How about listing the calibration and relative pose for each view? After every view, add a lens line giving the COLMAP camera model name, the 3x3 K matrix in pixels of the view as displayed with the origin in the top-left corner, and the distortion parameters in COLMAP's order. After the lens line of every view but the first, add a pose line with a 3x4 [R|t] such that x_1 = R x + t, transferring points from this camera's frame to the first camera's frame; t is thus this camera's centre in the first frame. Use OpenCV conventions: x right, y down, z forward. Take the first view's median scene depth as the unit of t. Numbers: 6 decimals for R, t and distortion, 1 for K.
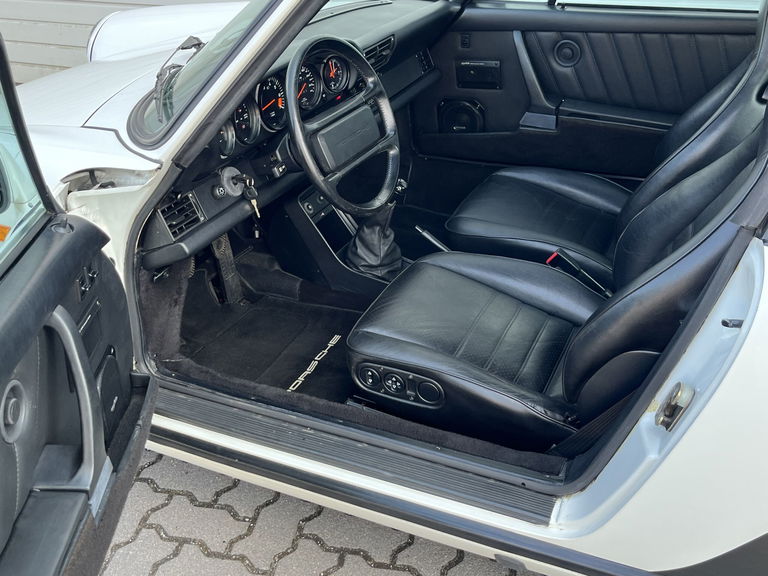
lens RADIAL K [[832.5, 0, 384.0], [0, 832.5, 288.0], [0, 0, 1]] dist [0.061505, -0.001554]
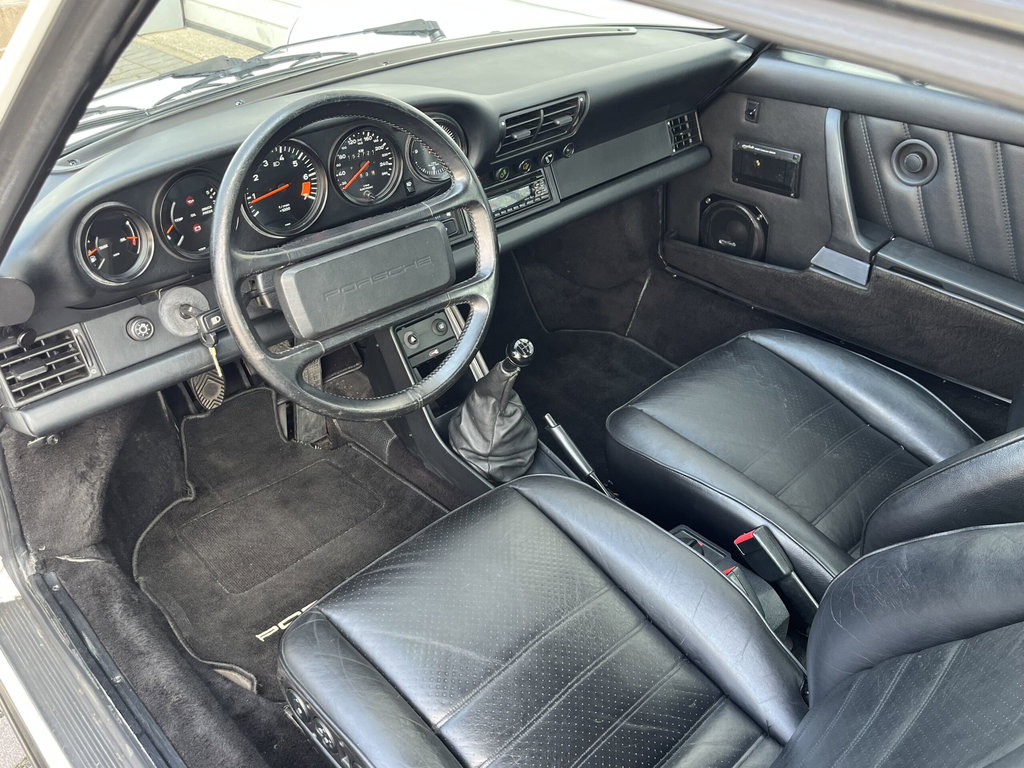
lens RADIAL K [[879.0, 0, 512.0], [0, 879.0, 384.0], [0, 0, 1]] dist [0.028876, -0.001036]
pose [[0.930561, 0.236896, -0.279170, 0.173923], [-0.210619, 0.970039, 0.121093, -0.154947], [0.299492, -0.053886, 0.952576, 0.351222]]
